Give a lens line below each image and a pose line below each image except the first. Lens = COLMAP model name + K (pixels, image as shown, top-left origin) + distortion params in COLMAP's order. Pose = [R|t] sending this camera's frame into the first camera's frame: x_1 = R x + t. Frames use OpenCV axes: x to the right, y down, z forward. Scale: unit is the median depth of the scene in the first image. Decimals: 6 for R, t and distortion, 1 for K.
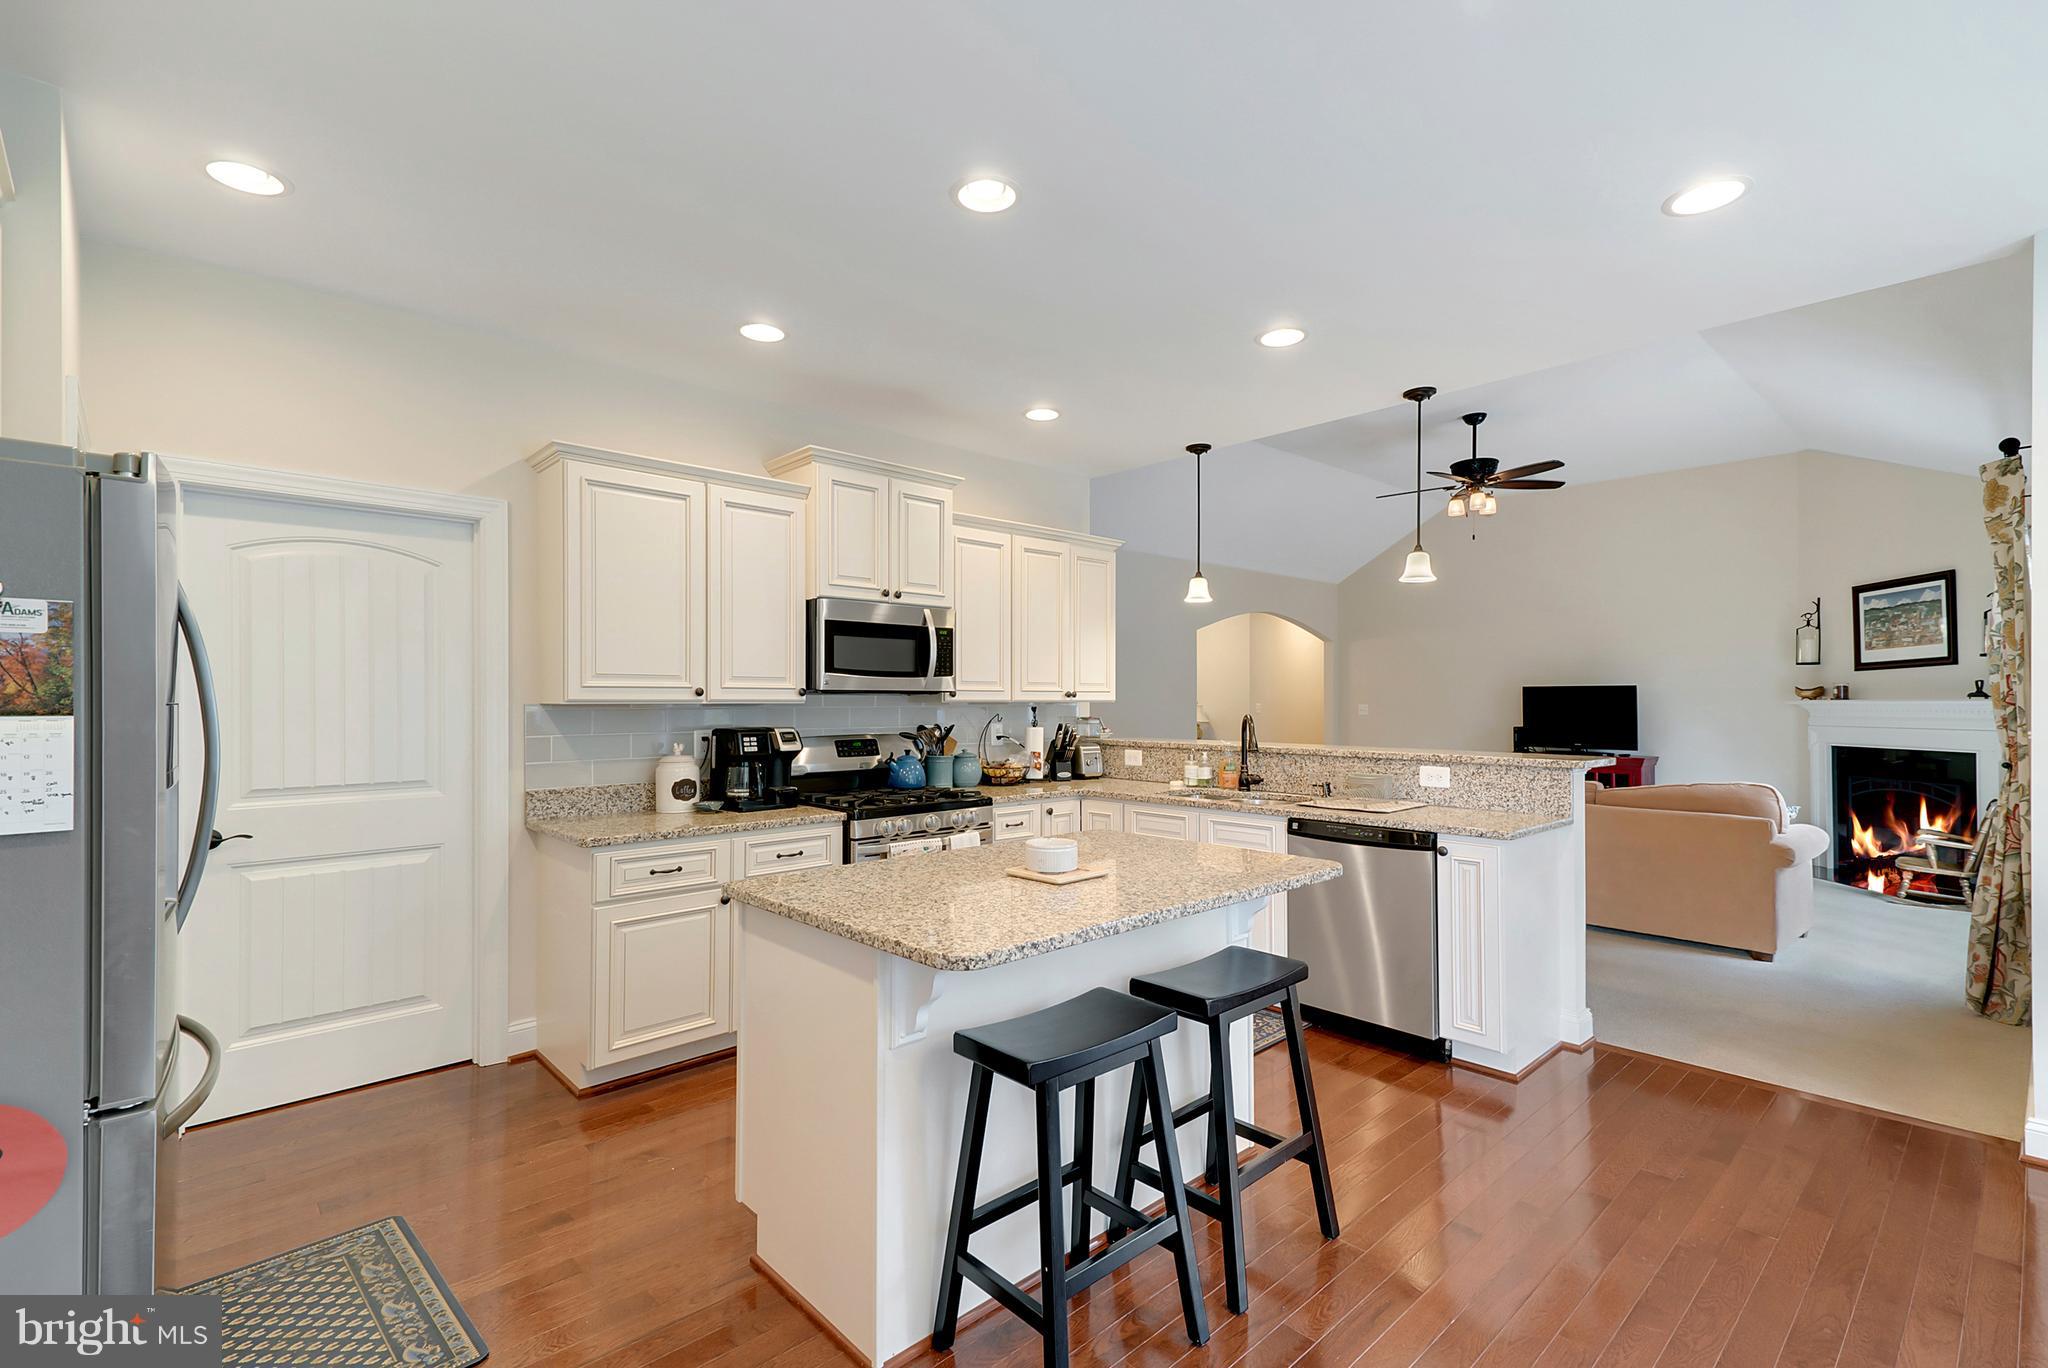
lens RADIAL K [[913.1, 0, 1024.0], [0, 913.1, 684.0], [0, 0, 1]] dist [0.017402, -0.000473]
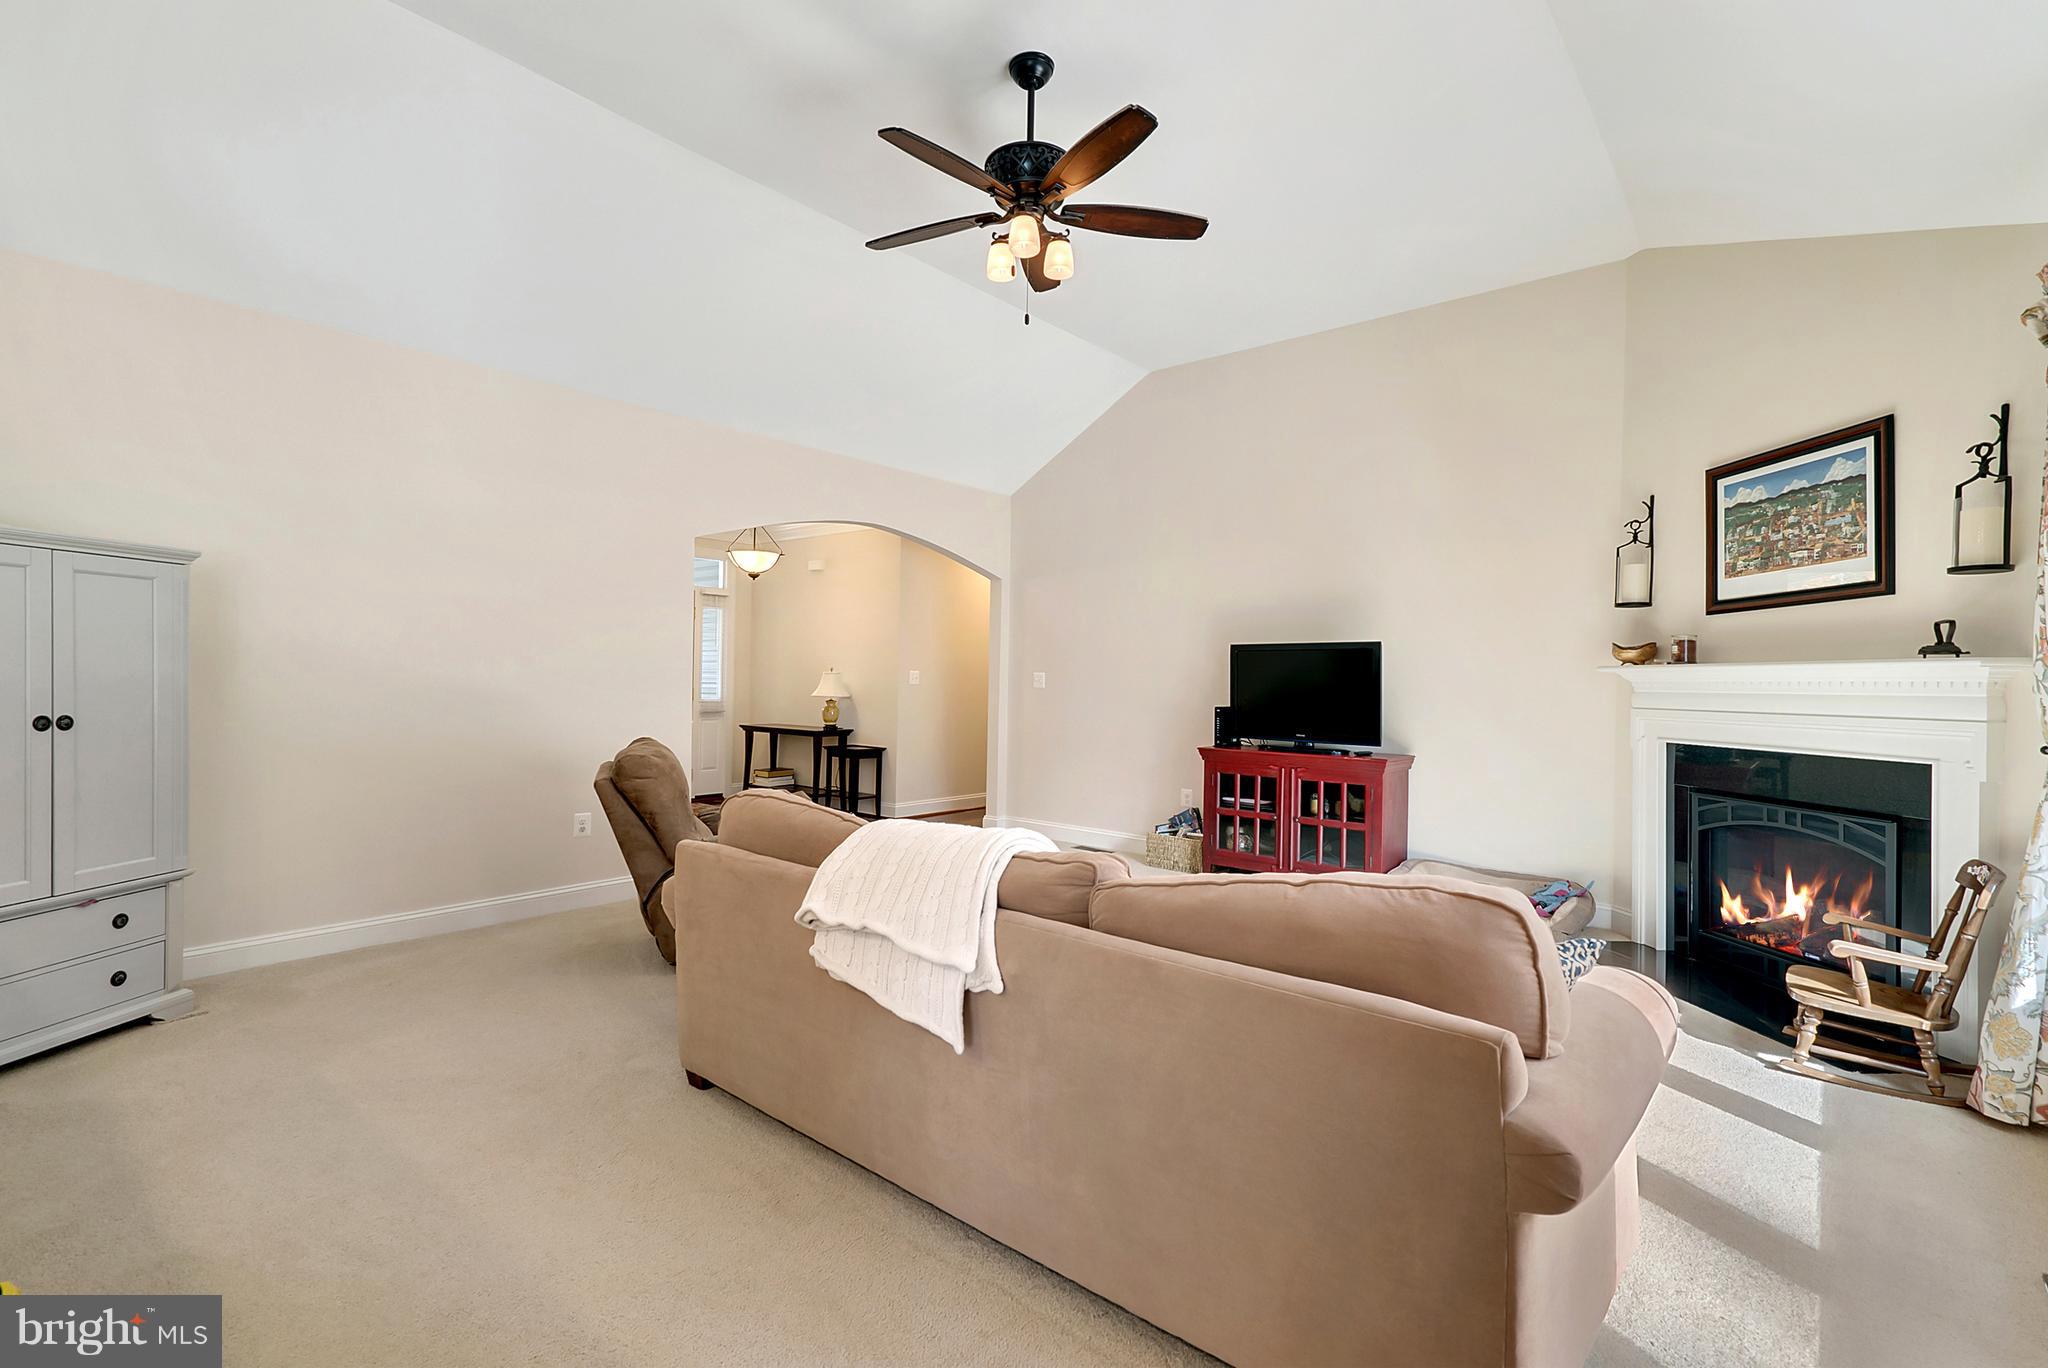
lens RADIAL K [[913.1, 0, 1024.0], [0, 913.1, 684.0], [0, 0, 1]] dist [0.017402, -0.000473]
pose [[0.991304, 0.001396, 0.131583, 0.400335], [-0.005205, 0.999577, 0.028606, 0.015513], [-0.131488, -0.029042, 0.990892, 0.486372]]
